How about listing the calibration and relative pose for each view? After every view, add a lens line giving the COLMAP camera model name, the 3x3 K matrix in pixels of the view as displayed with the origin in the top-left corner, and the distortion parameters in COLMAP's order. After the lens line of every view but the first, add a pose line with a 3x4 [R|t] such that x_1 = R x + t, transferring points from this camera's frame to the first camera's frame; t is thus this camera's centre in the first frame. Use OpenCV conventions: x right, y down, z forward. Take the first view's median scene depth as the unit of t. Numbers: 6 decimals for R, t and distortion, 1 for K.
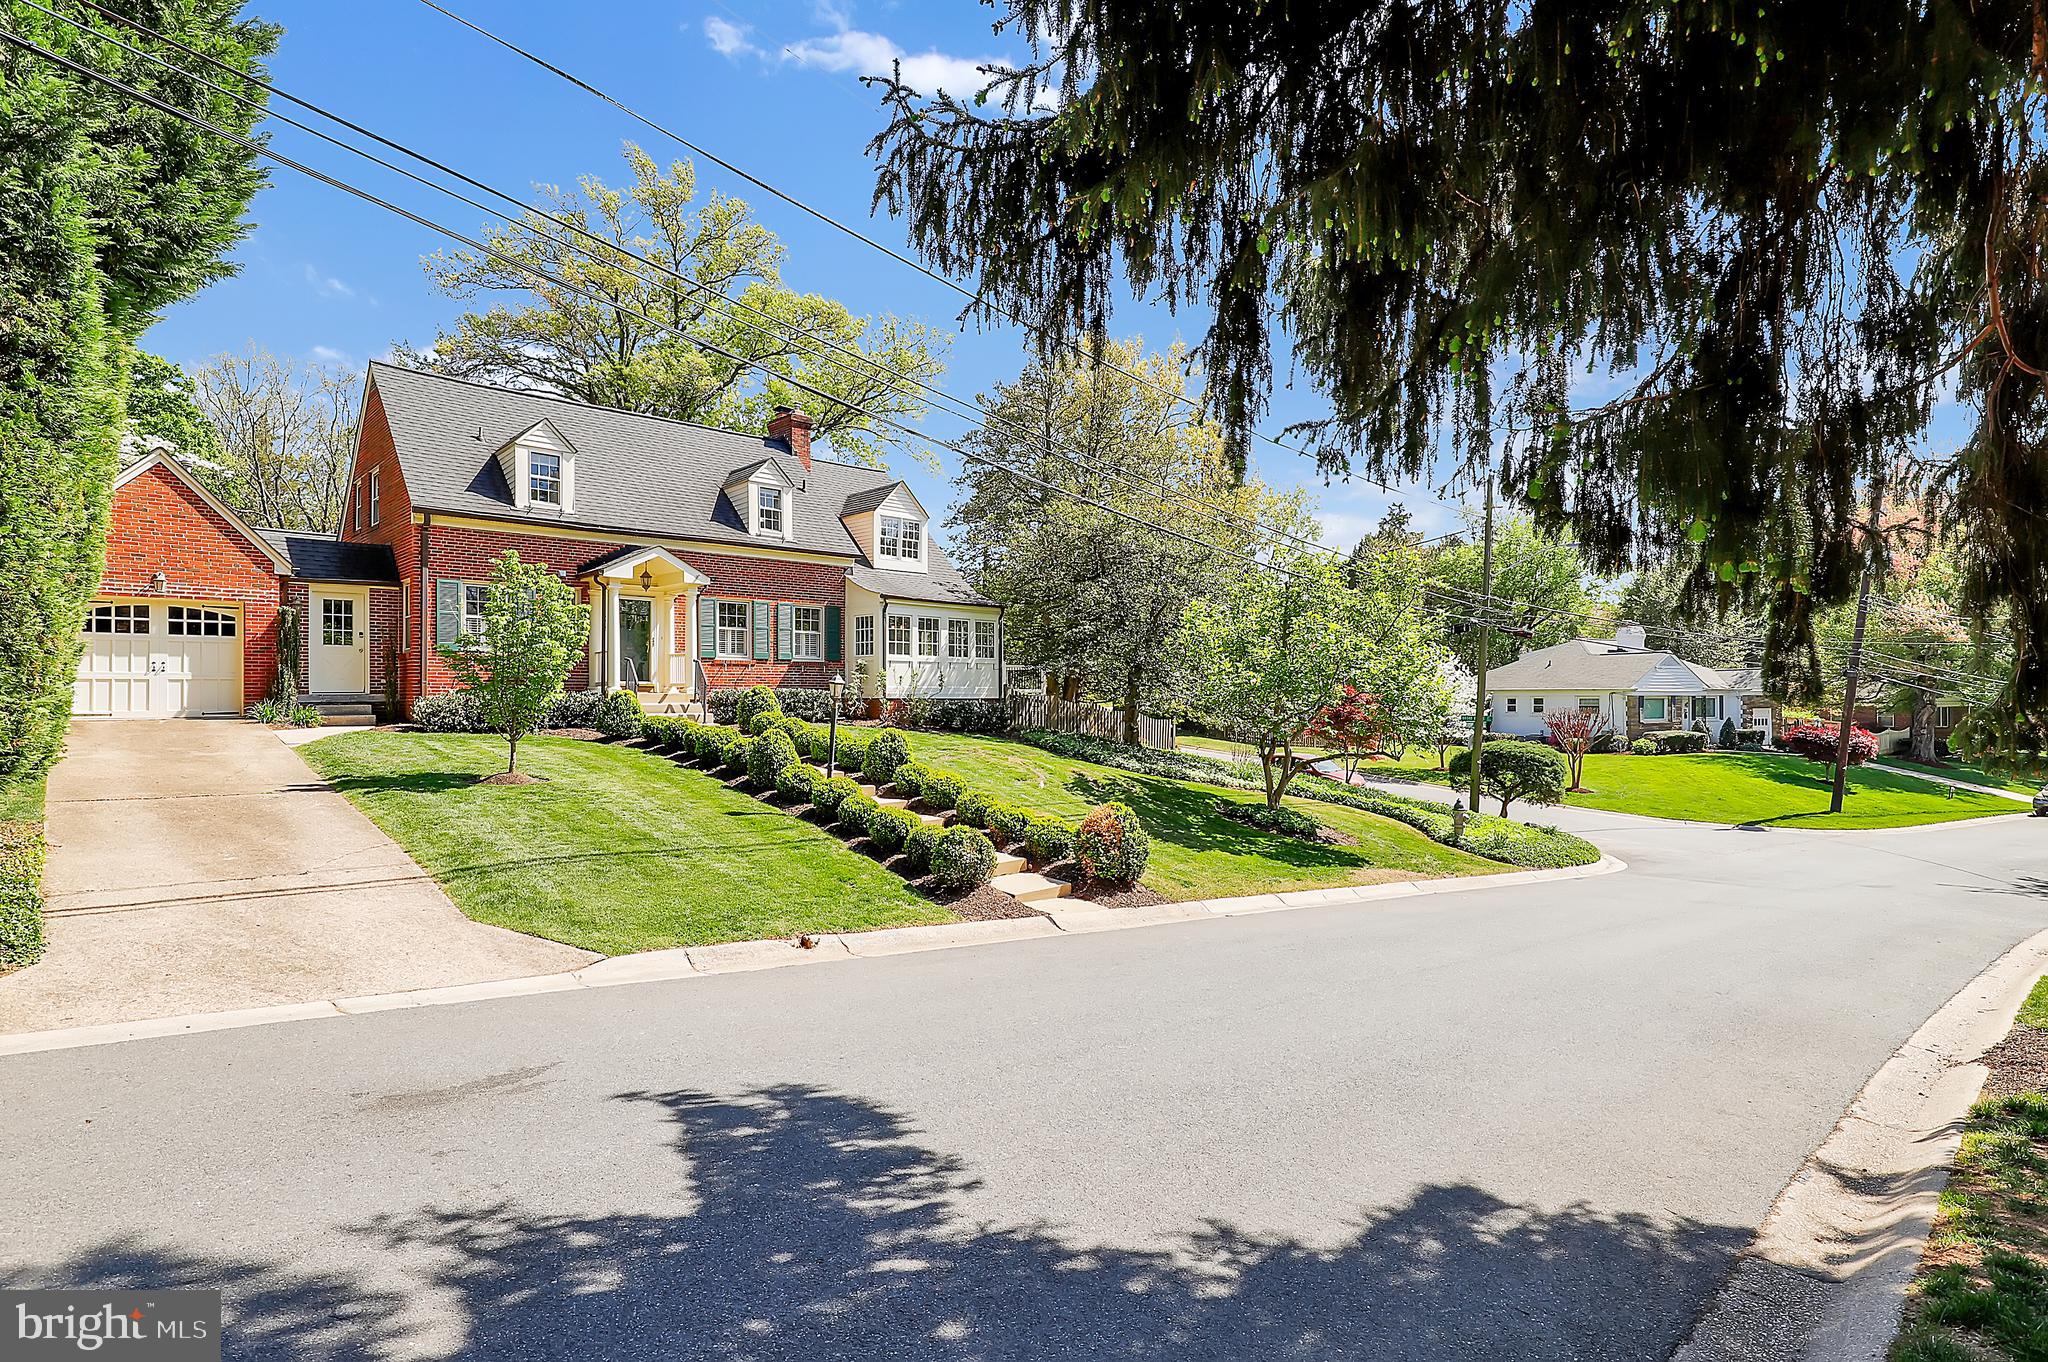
lens RADIAL K [[1011.7, 0, 1024.0], [0, 1011.7, 681.0], [0, 0, 1]] dist [0.001432, -0.000524]
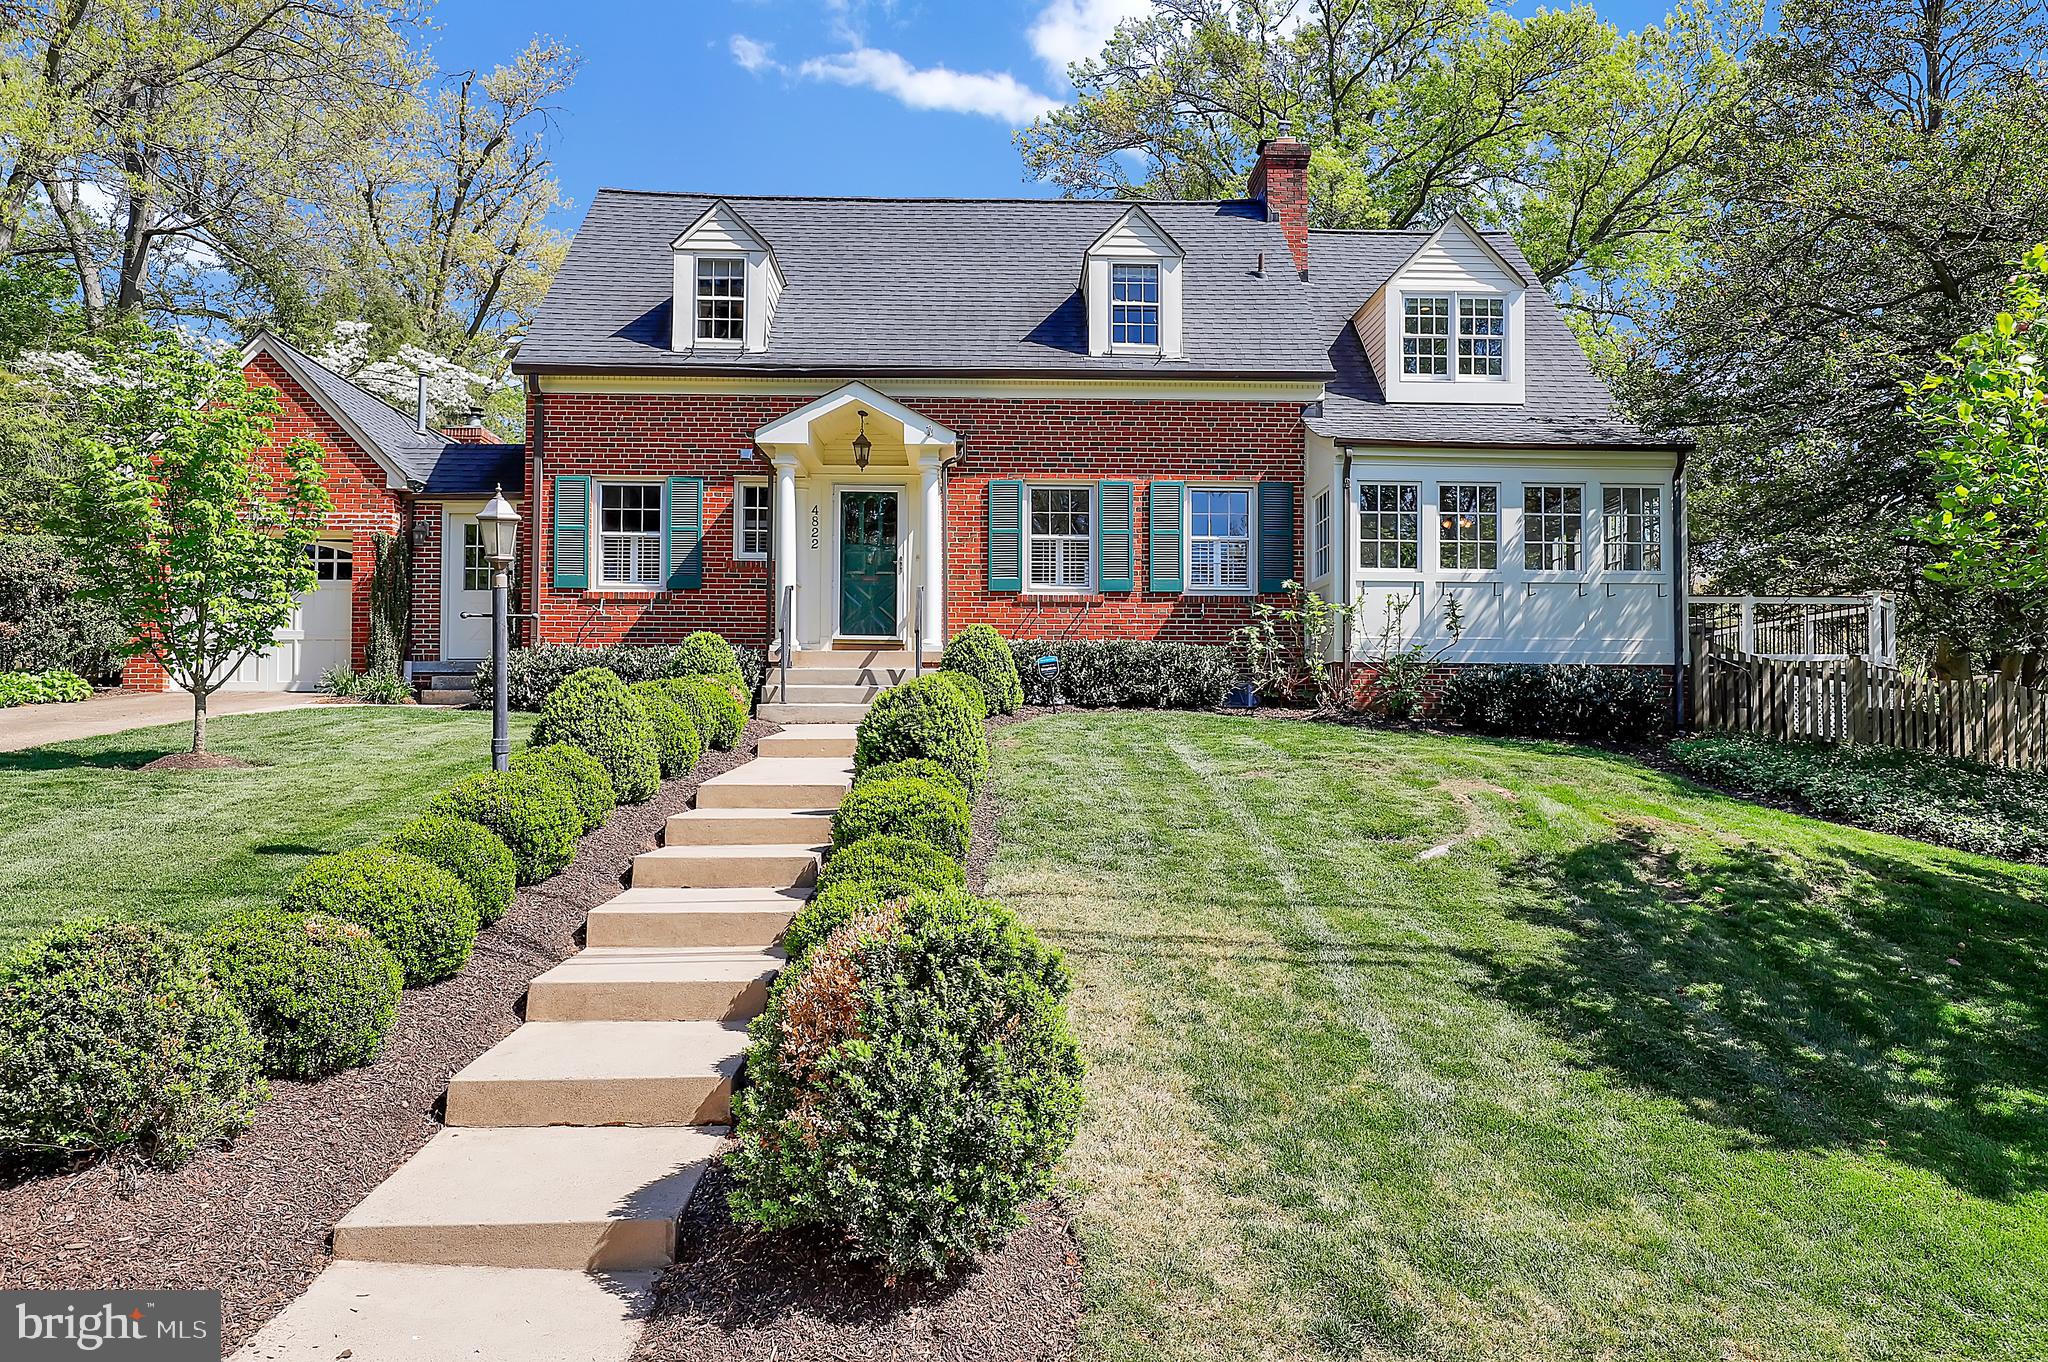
lens RADIAL K [[1387.0, 0, 1024.0], [0, 1387.0, 681.0], [0, 0, 1]] dist [0.003760, 0.000970]
pose [[0.749594, -0.023351, -0.661486, 0.207992], [0.005121, 0.999552, -0.029481, 0.053233], [0.661878, 0.018711, 0.749378, 0.515505]]
